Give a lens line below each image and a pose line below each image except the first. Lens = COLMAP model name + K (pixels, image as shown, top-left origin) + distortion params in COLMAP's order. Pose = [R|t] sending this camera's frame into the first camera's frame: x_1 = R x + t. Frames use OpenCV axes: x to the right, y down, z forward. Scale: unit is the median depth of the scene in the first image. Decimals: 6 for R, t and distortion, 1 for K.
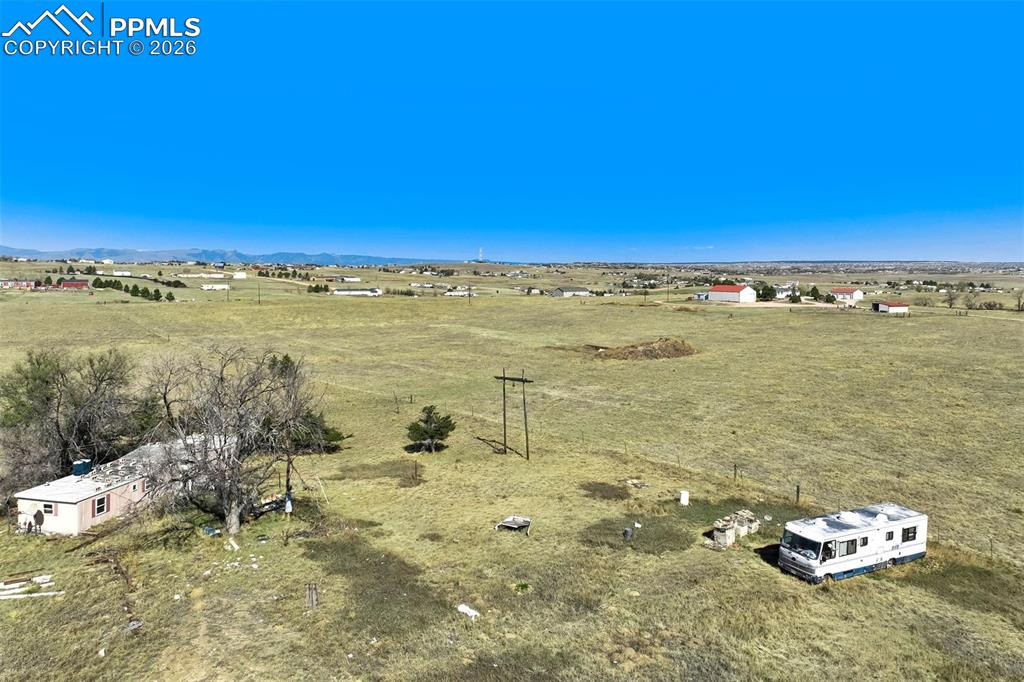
lens RADIAL K [[718.8, 0, 516.2], [0, 718.8, 295.0], [0, 0, 1]] dist [0.005287, 0.004038]
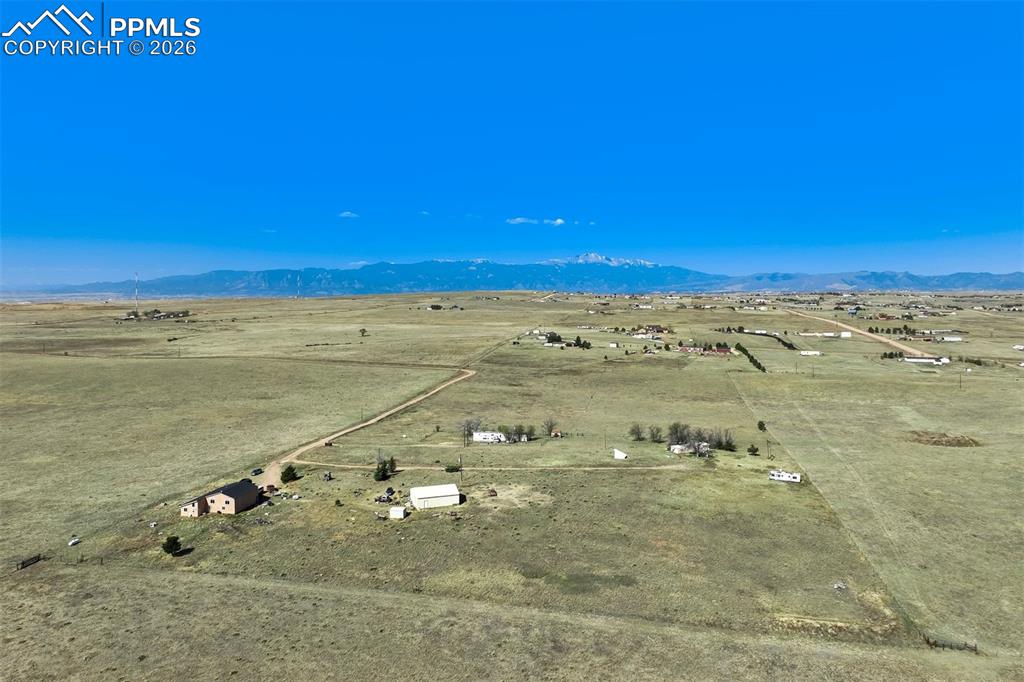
lens RADIAL K [[718.8, 0, 516.2], [0, 718.8, 295.0], [0, 0, 1]] dist [0.005287, 0.004038]
pose [[0.644206, 0.000852, -0.764851, 0.428495], [-0.023302, 0.999557, -0.018513, -0.118481], [0.764497, 0.029749, 0.643941, -0.544047]]
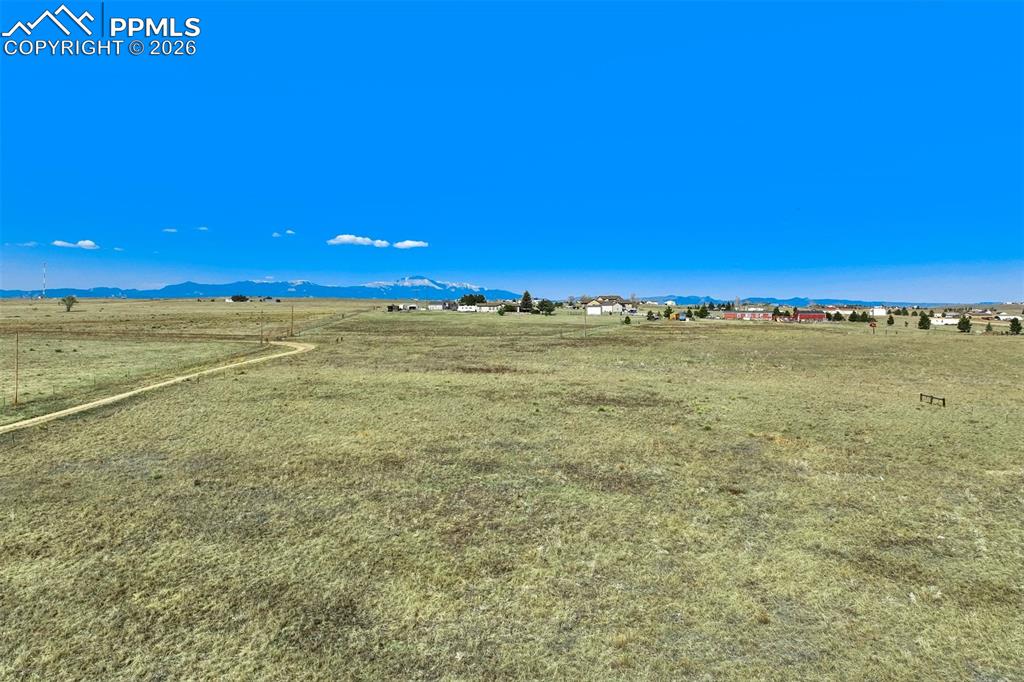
lens RADIAL K [[718.8, 0, 516.2], [0, 718.8, 295.0], [0, 0, 1]] dist [0.005287, 0.004038]
pose [[0.808977, -0.018467, -0.587551, -0.451706], [-0.018592, 0.998203, -0.056973, 0.018631], [0.587547, 0.057014, 0.807179, 0.102015]]
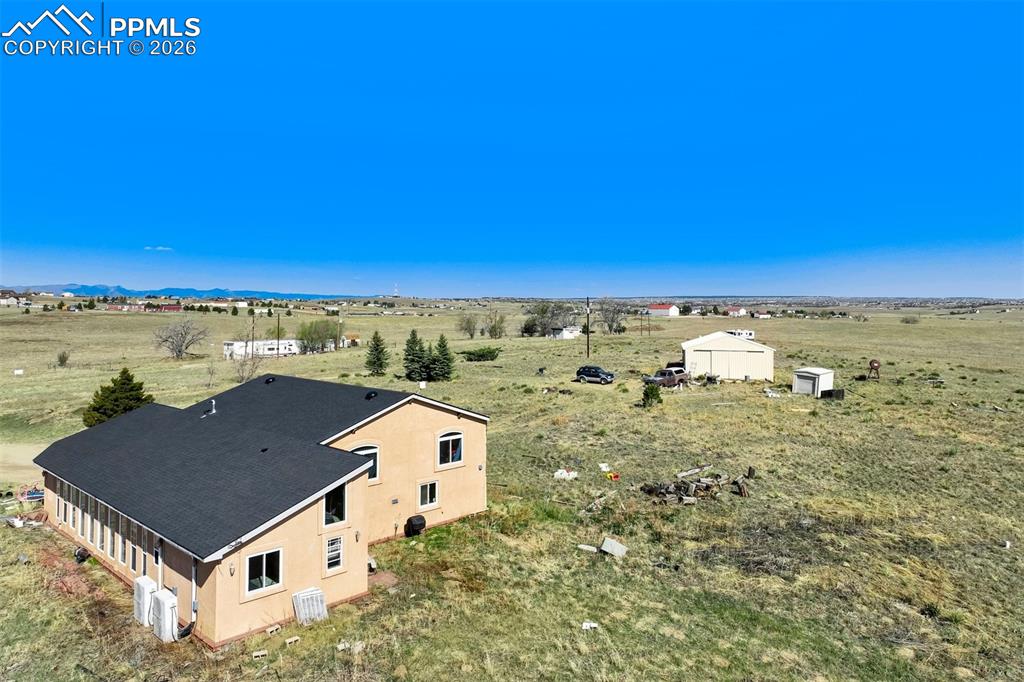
lens RADIAL K [[718.8, 0, 516.2], [0, 718.8, 295.0], [0, 0, 1]] dist [0.005287, 0.004038]
pose [[0.990747, -0.000717, 0.135723, -0.201185], [0.007443, 0.998768, -0.049058, 0.035809], [-0.135520, 0.049615, 0.989532, -0.431165]]
